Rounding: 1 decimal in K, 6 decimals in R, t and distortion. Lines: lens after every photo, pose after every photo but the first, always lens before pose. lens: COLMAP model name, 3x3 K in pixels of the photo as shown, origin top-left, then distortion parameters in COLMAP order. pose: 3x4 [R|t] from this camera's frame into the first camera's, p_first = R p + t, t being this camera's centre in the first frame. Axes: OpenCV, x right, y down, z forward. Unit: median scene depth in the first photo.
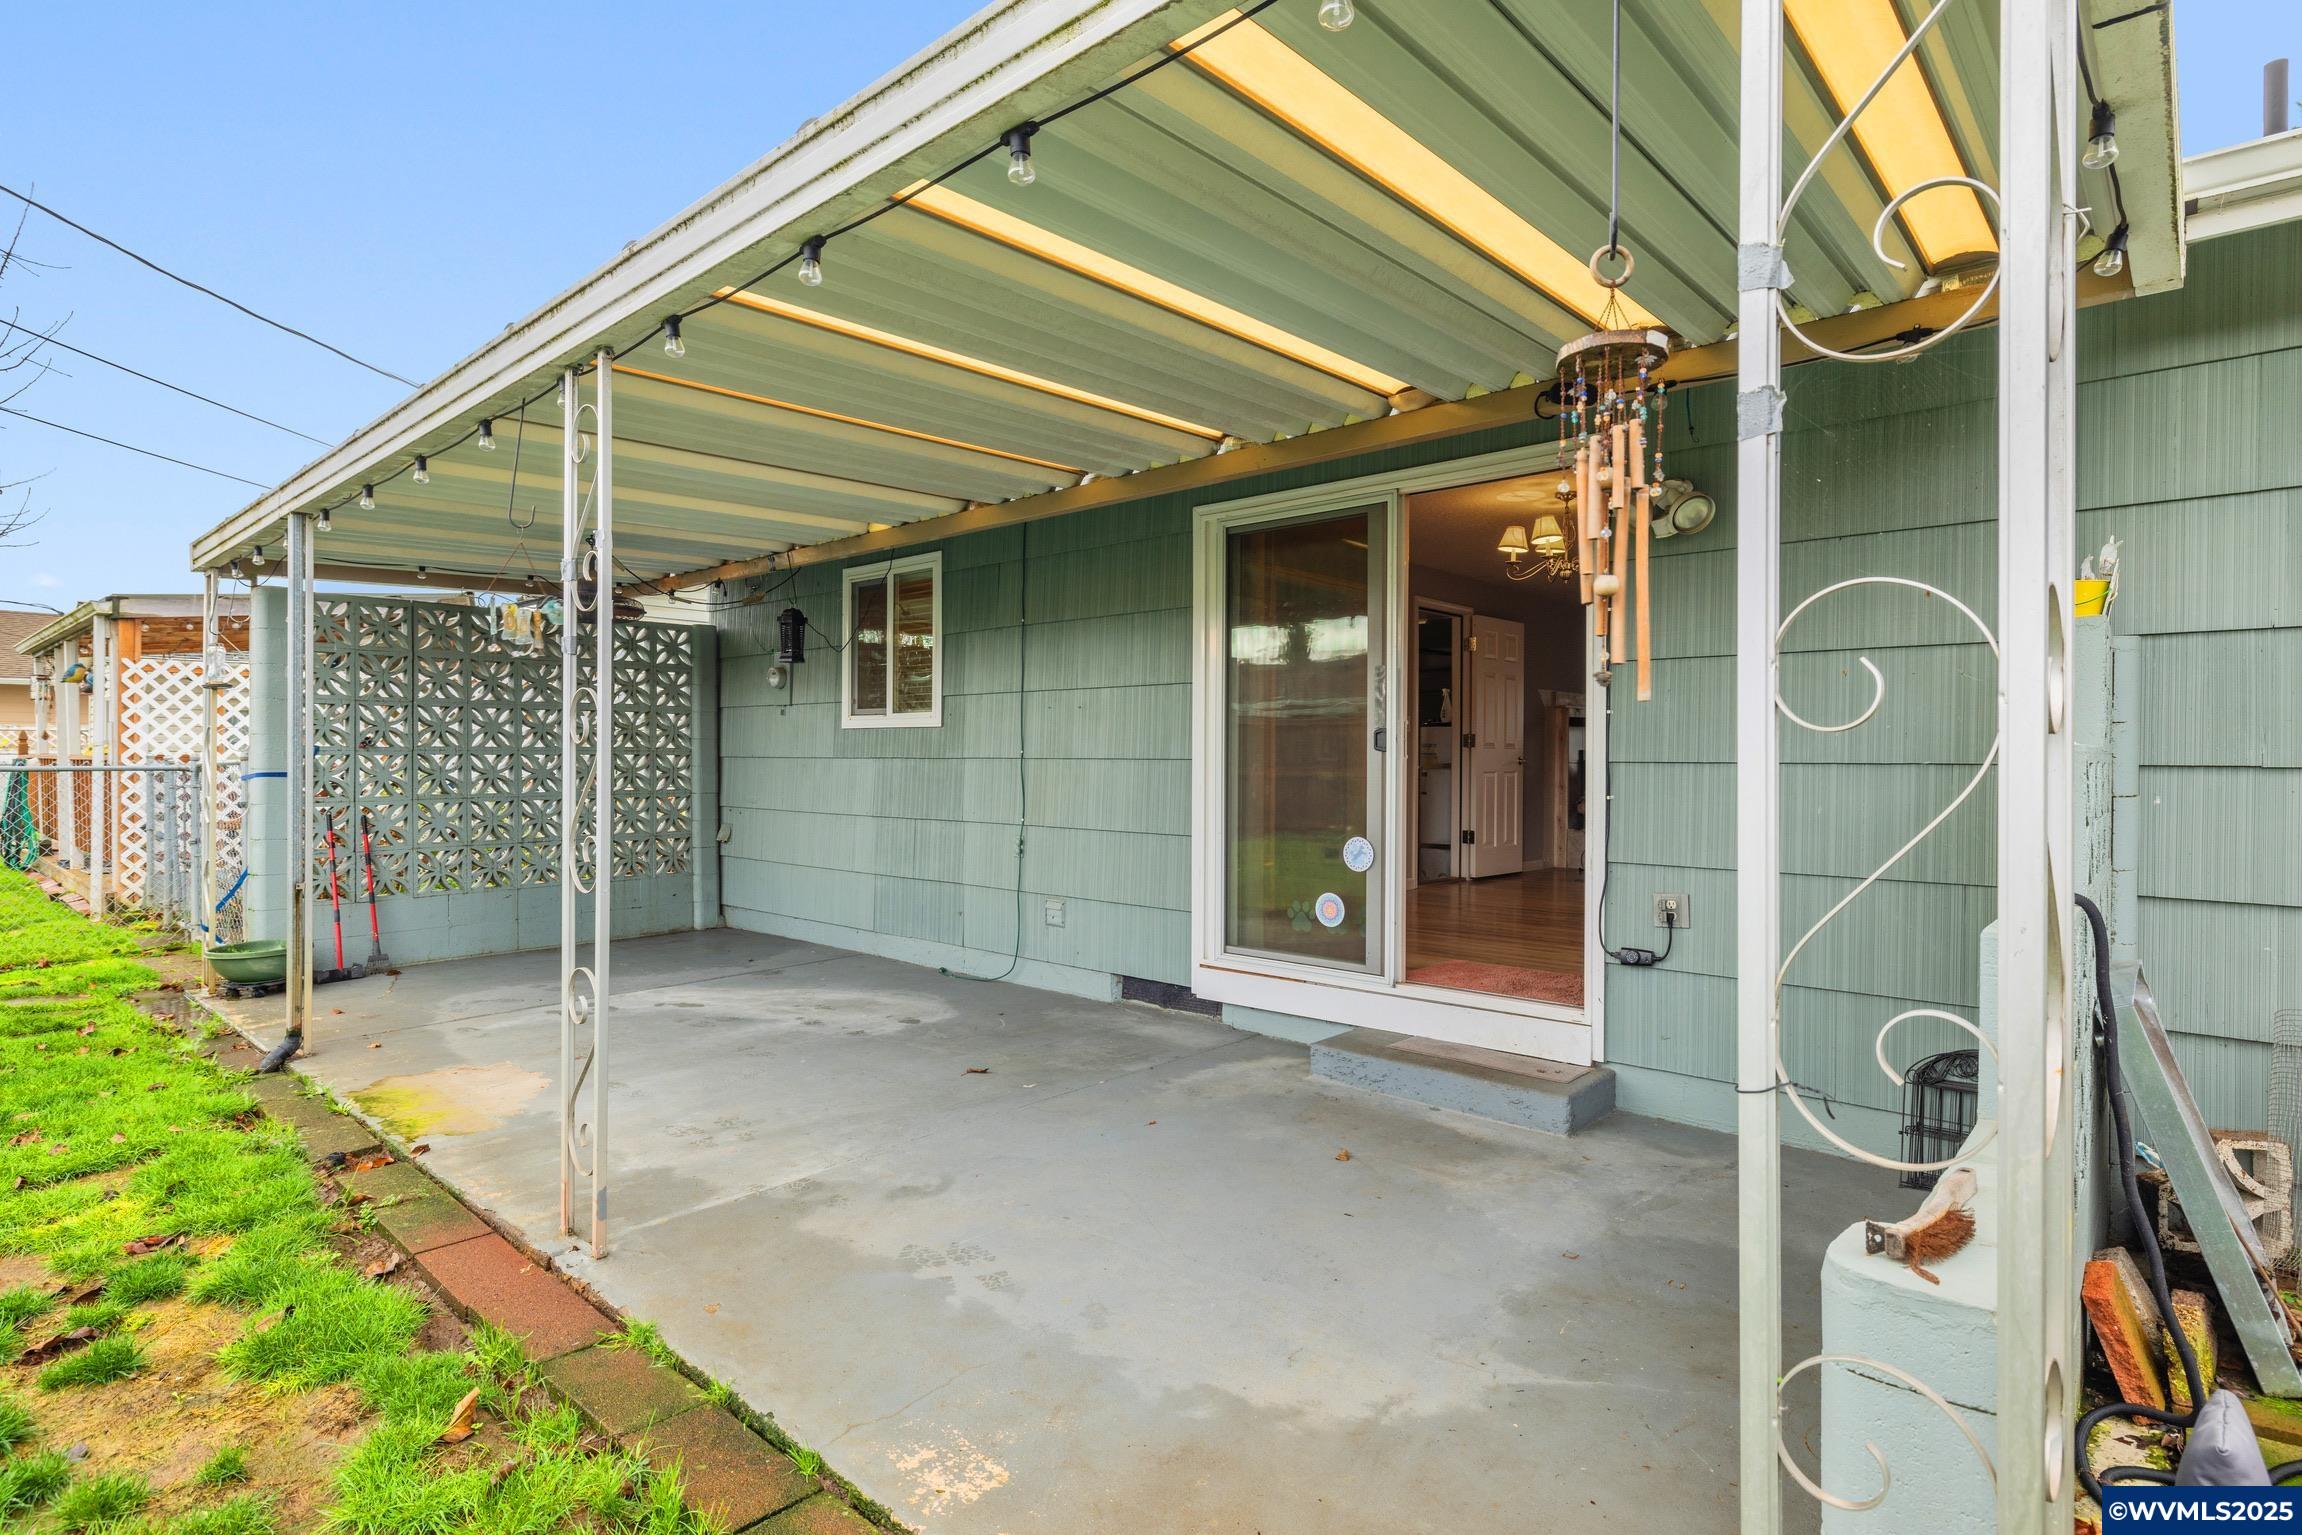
lens RADIAL K [[1168.3, 0, 1151.0], [0, 1168.3, 767.5], [0, 0, 1]] dist [-0.002096, -0.000315]
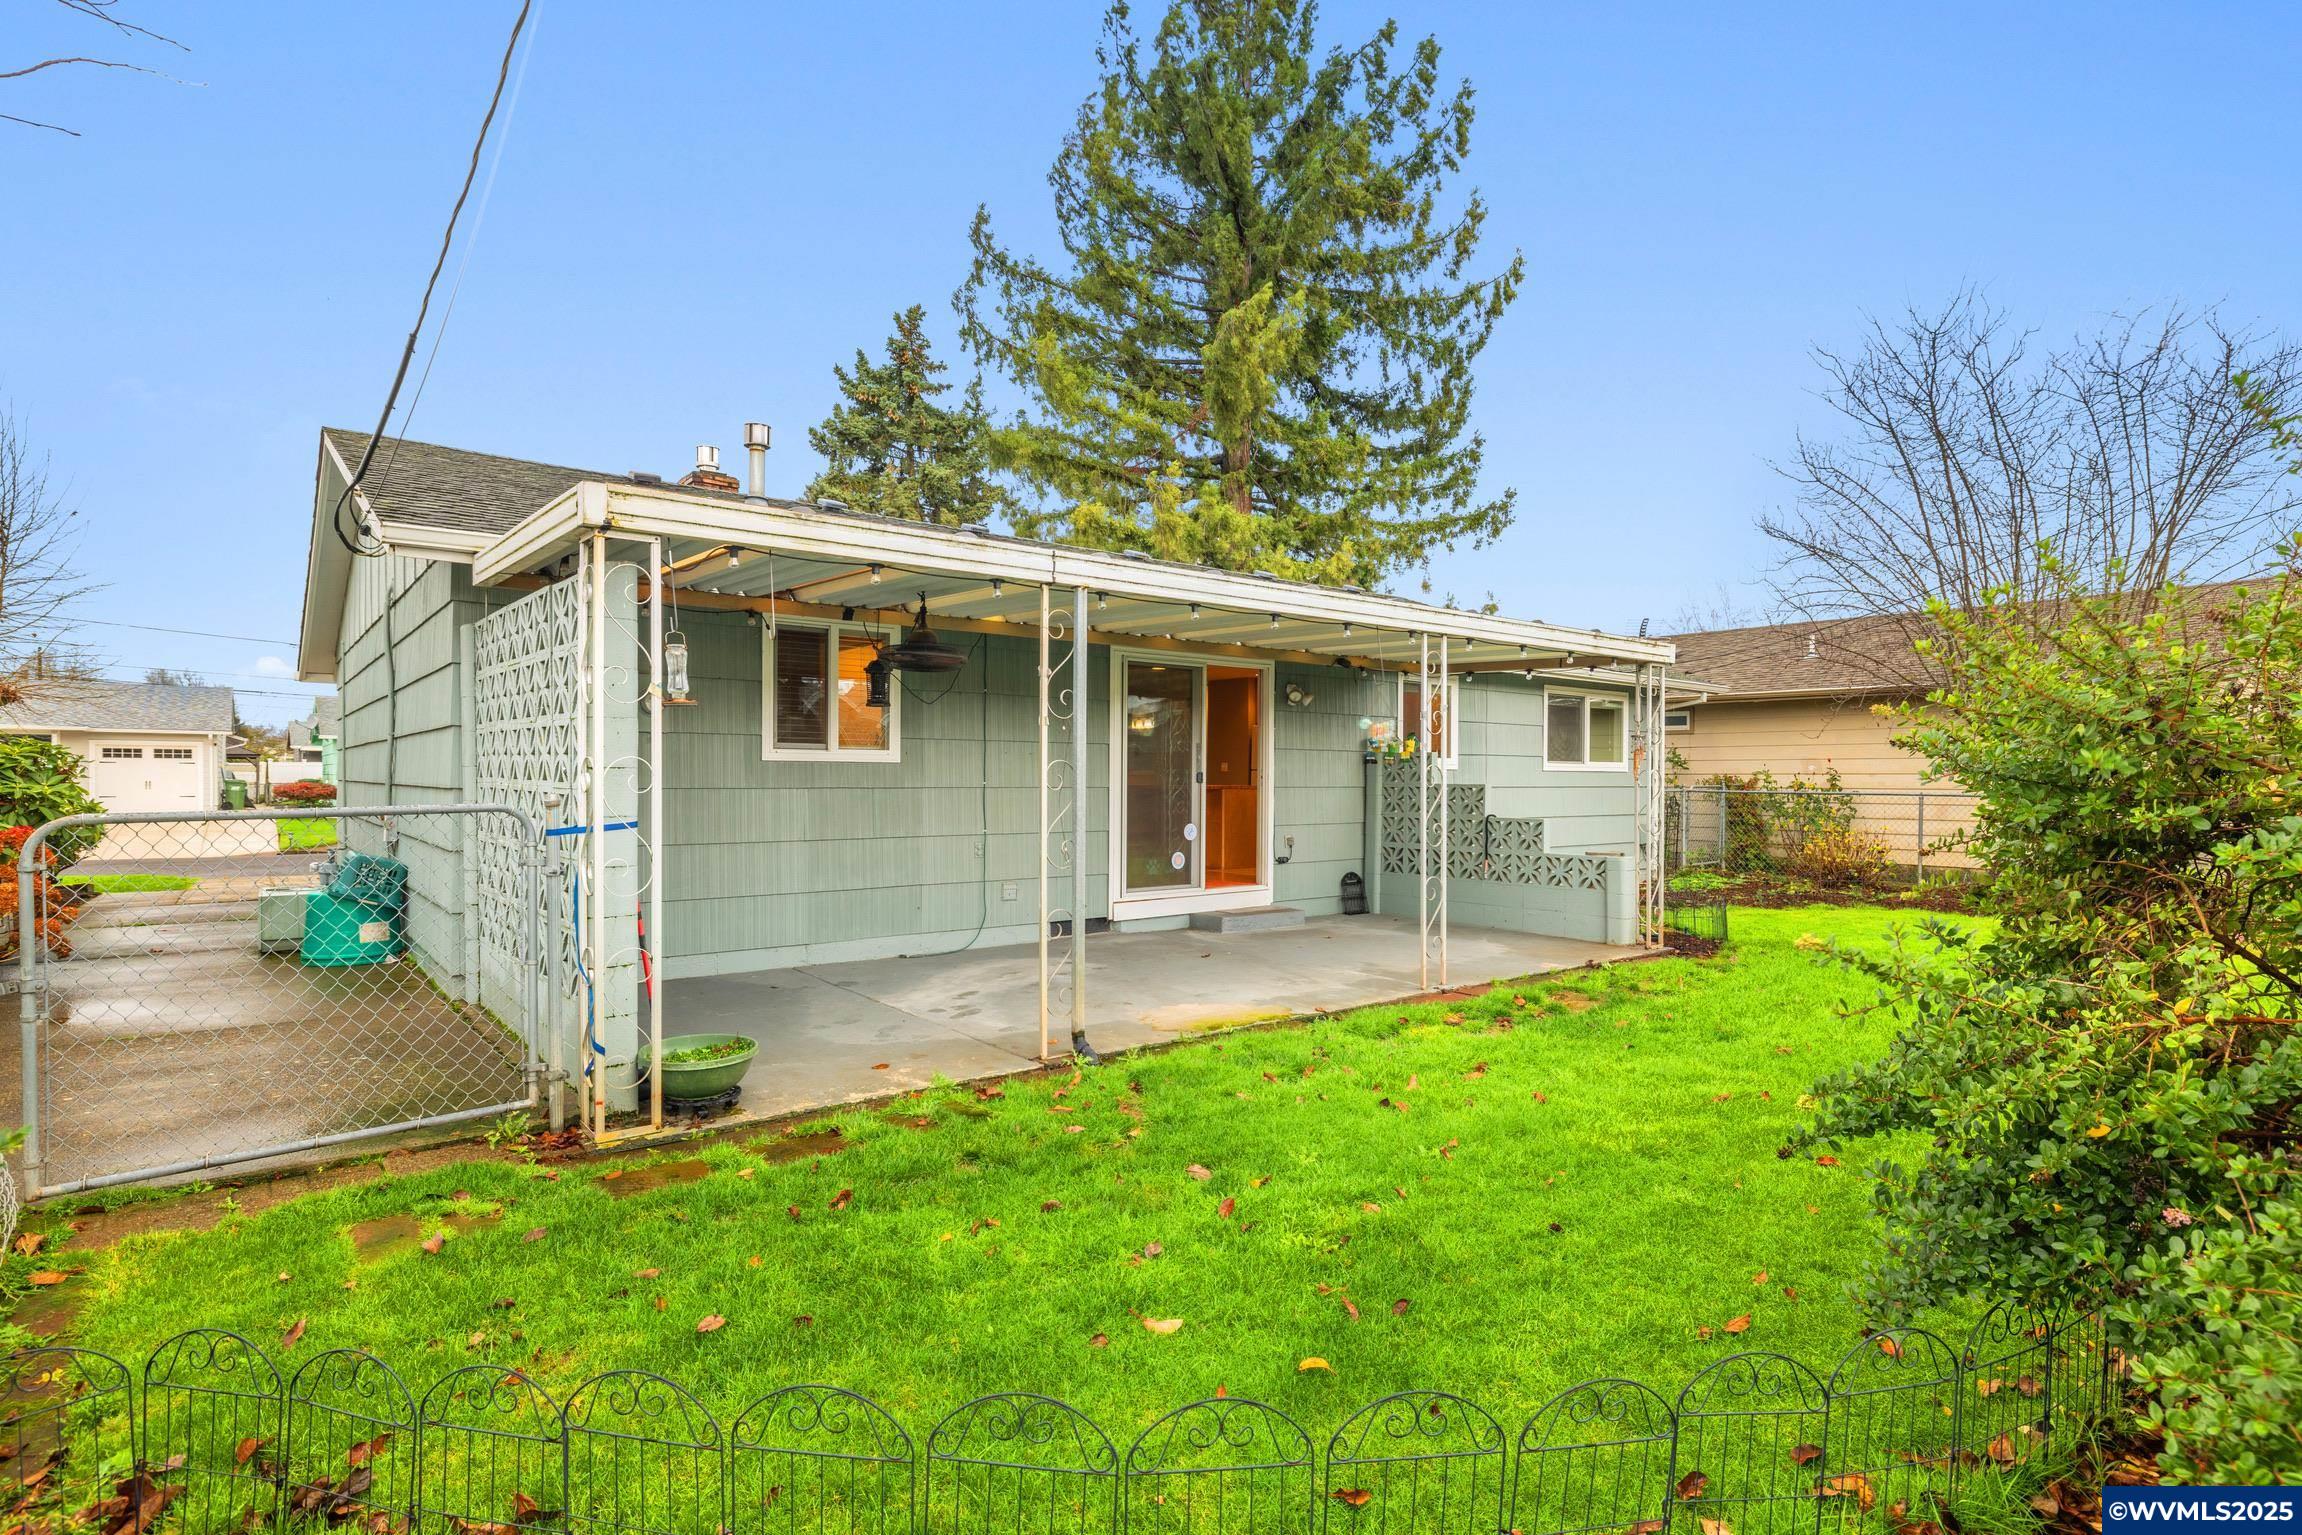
lens RADIAL K [[1168.3, 0, 1151.0], [0, 1168.3, 767.5], [0, 0, 1]] dist [-0.002096, -0.000315]
pose [[0.138050, 0.001668, 0.990424, -1.708077], [0.002071, 0.999996, -0.001973, -0.033360], [-0.990423, 0.002323, 0.138046, 0.696048]]
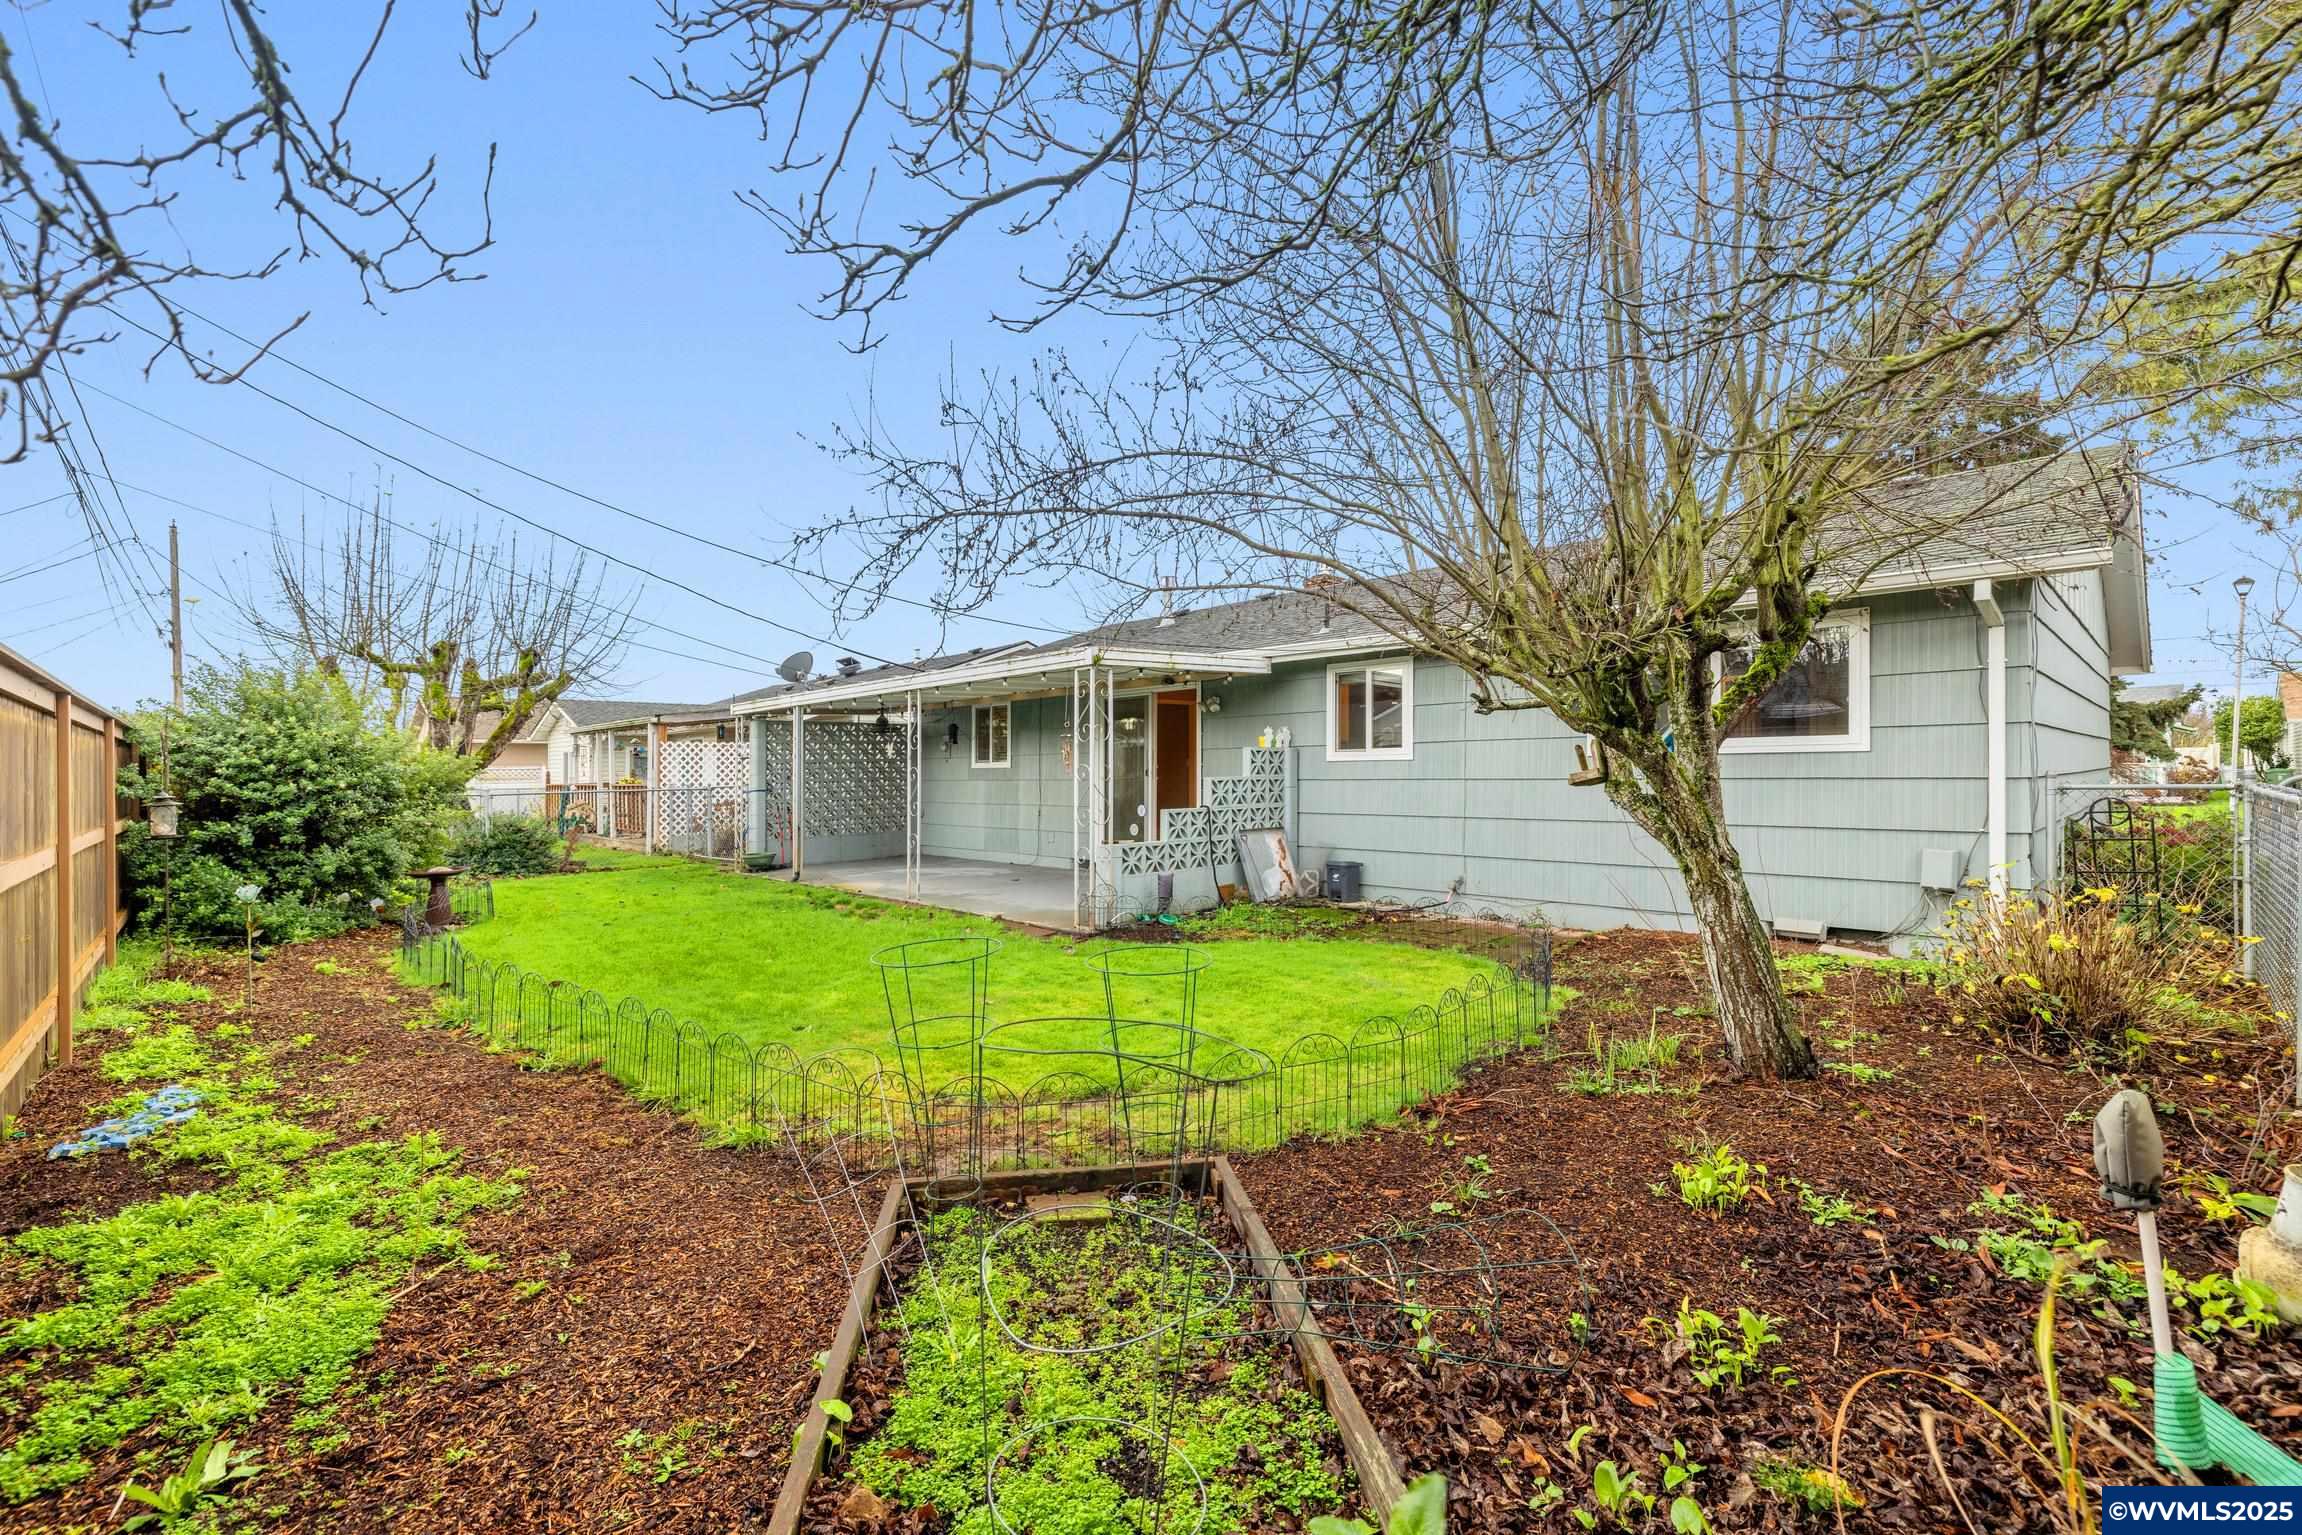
lens RADIAL K [[974.1, 0, 1151.0], [0, 974.1, 767.5], [0, 0, 1]] dist [-0.012168, 0.000057]
pose [[0.997670, -0.014330, -0.066710, 0.332790], [0.013344, 0.999795, -0.015207, 0.001195], [0.066914, 0.014281, 0.997657, -1.366176]]
